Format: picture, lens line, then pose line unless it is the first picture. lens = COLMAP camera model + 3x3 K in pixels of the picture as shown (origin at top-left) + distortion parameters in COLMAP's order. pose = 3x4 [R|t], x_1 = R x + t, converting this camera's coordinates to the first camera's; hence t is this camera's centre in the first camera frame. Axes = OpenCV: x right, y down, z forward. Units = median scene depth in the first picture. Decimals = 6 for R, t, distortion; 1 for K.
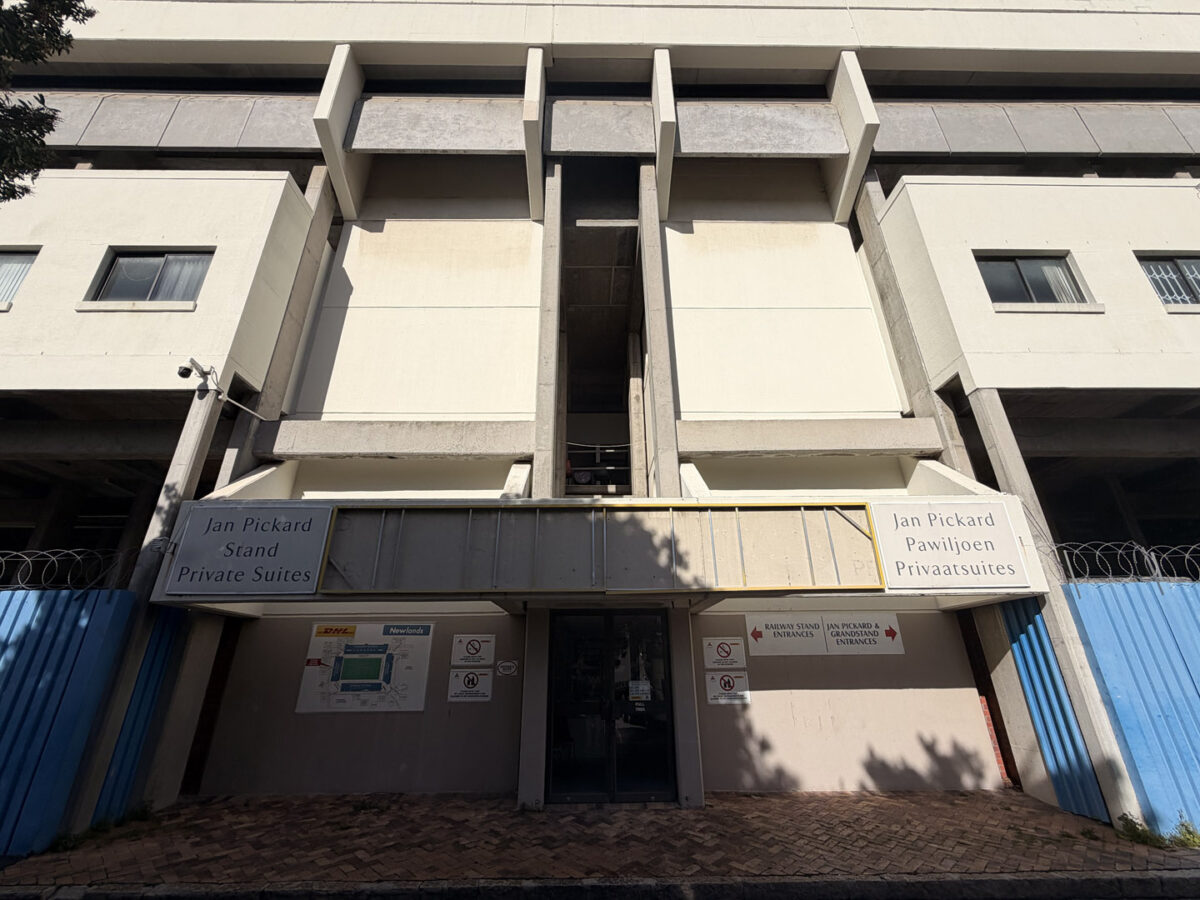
lens RADIAL K [[511.7, 0, 600.0], [0, 511.7, 450.0], [0, 0, 1]] dist [-0.001863, -0.000060]
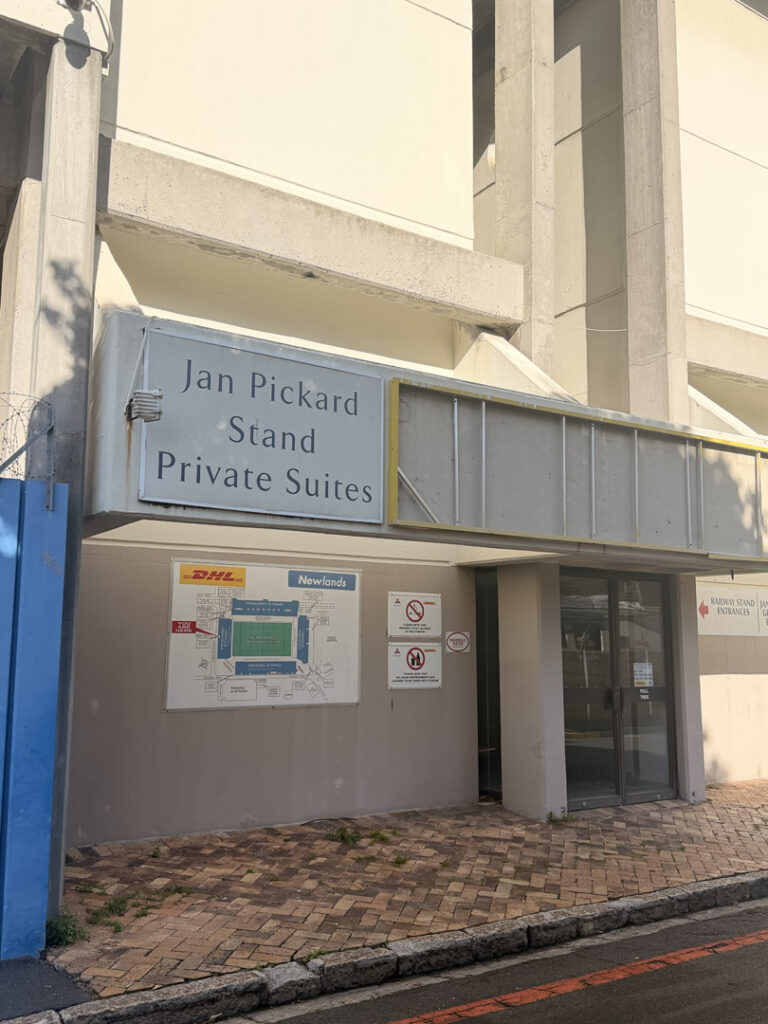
lens RADIAL K [[941.4, 0, 384.0], [0, 941.4, 512.0], [0, 0, 1]] dist [0.088886, -0.010011]
pose [[0.839396, 0.092288, 0.535628, -0.955440], [-0.232355, 0.951818, 0.200132, 0.038425], [-0.491351, -0.292446, 0.820396, 0.081695]]
